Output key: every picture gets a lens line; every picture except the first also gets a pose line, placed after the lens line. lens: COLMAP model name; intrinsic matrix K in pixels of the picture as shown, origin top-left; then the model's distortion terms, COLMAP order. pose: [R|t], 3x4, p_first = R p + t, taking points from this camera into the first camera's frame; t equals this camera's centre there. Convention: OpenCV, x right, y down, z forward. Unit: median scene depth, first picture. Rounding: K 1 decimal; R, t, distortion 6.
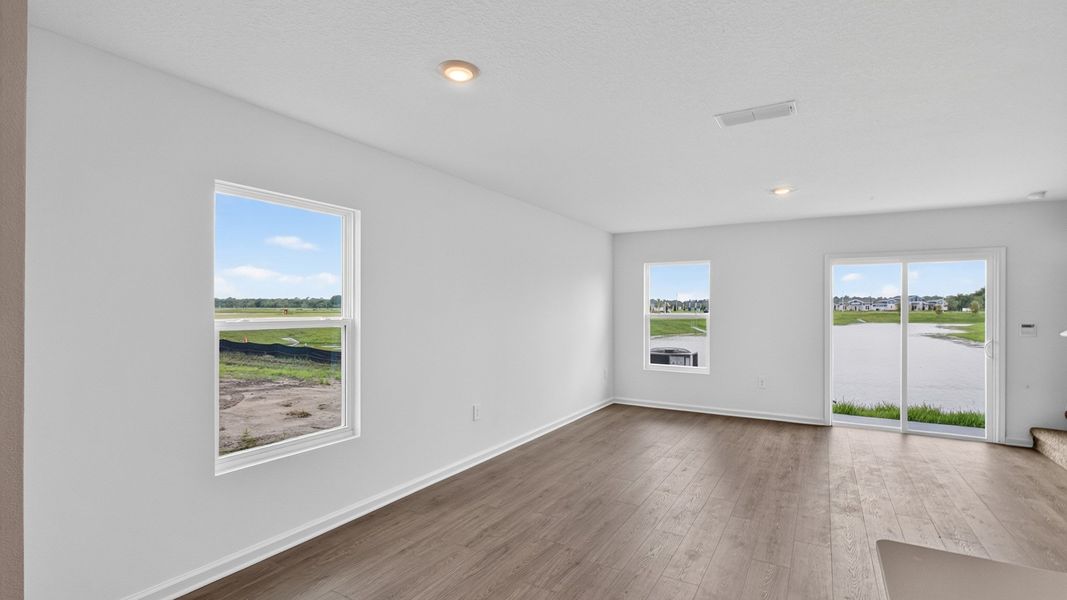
lens RADIAL K [[486.1, 0, 539.5], [0, 486.1, 307.3], [0, 0, 1]] dist [-0.005746, 0.000921]
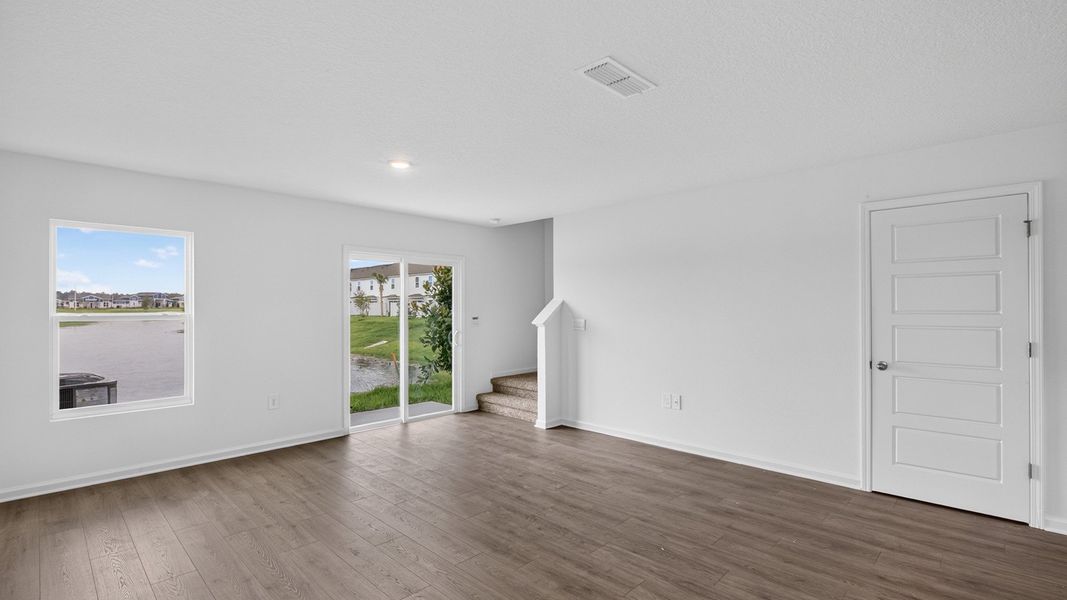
lens RADIAL K [[486.1, 0, 538.5], [0, 486.1, 306.1], [0, 0, 1]] dist [-0.005746, 0.000921]
pose [[0.229928, -0.004544, 0.973197, -0.221995], [0.000773, 0.999990, 0.004487, 0.000402], [-0.973207, -0.000279, 0.229929, 0.488302]]
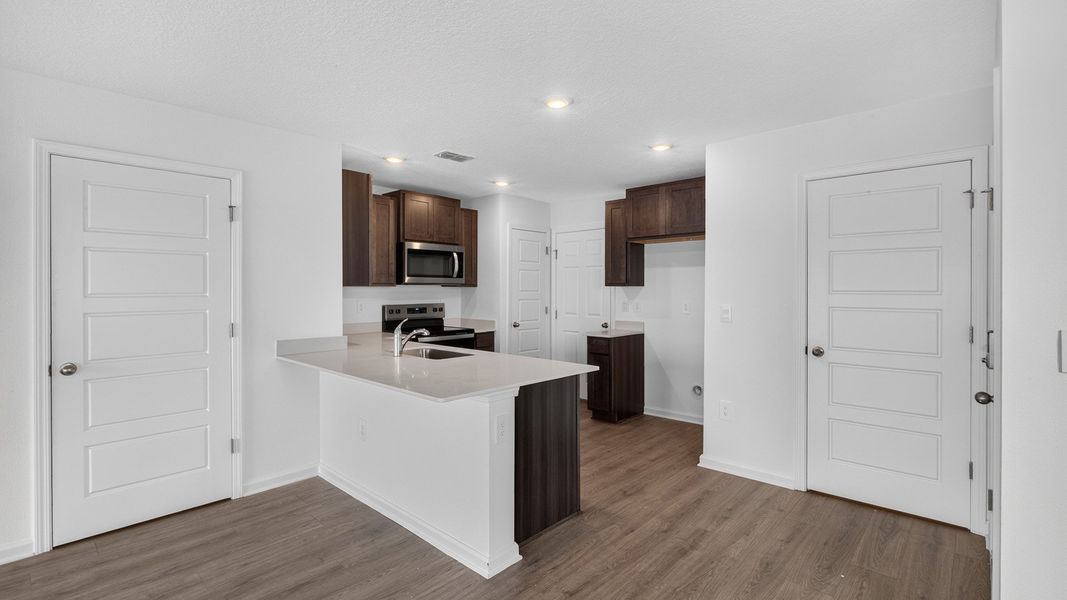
lens RADIAL K [[486.1, 0, 542.3], [0, 486.1, 288.6], [0, 0, 1]] dist [-0.005746, 0.000921]
pose [[-0.979172, -0.005243, 0.202965, -0.027194], [-0.005777, 0.999981, -0.002036, 0.002690], [-0.202951, -0.003166, -0.979184, 0.563124]]
